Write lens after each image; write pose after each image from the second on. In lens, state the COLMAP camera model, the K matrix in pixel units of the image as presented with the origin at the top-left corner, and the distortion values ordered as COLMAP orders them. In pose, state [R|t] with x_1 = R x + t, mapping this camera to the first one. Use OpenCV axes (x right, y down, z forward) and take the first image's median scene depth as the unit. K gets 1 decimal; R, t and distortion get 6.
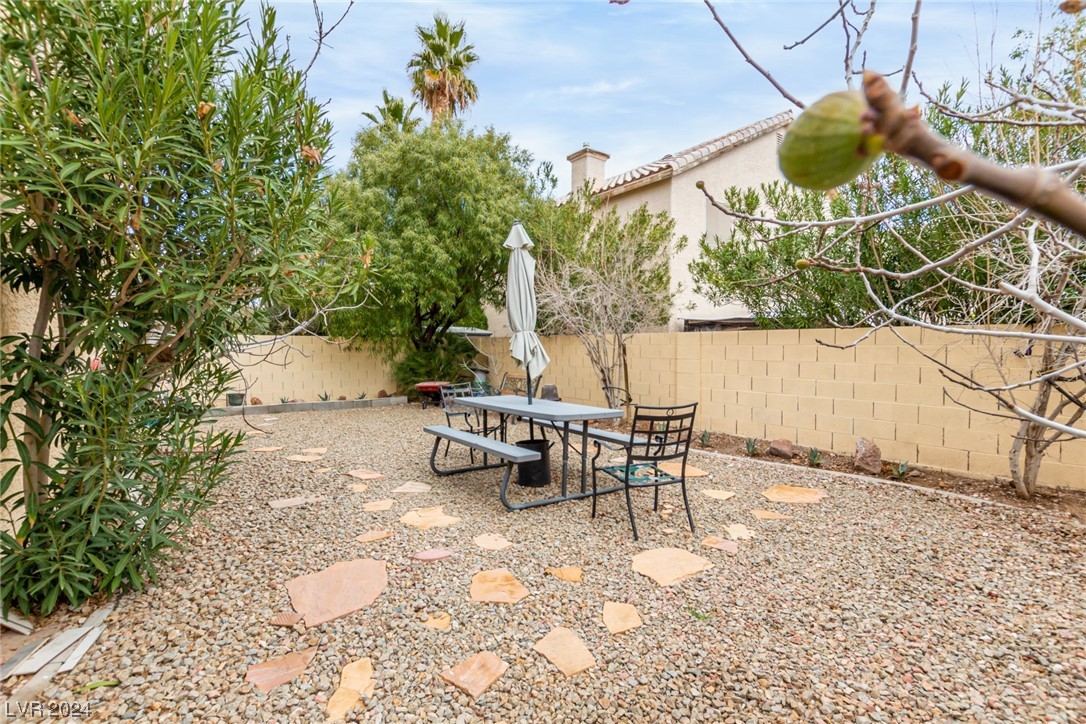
lens RADIAL K [[493.9, 0, 540.7], [0, 493.9, 367.8], [0, 0, 1]] dist [0.004865, -0.004762]
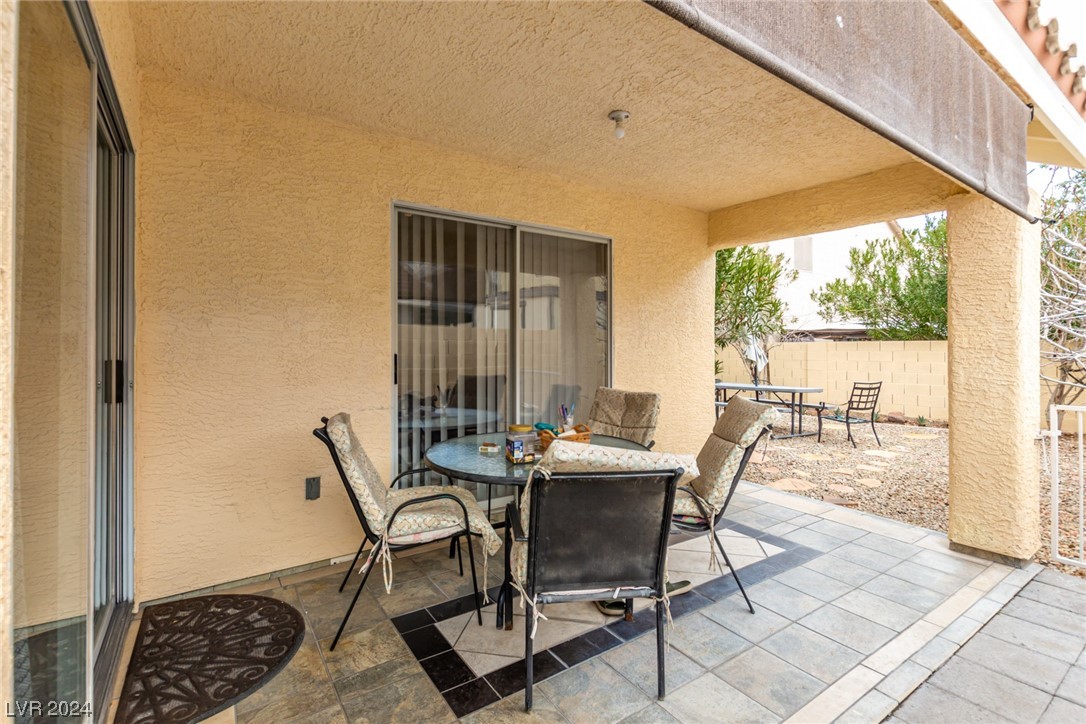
lens RADIAL K [[493.9, 0, 543.8], [0, 493.9, 353.0], [0, 0, 1]] dist [0.004865, -0.004762]
pose [[0.998963, -0.003301, -0.045414, -0.701197], [0.001788, 0.999443, -0.033318, 0.013466], [0.045498, 0.033202, 0.998412, -0.784846]]
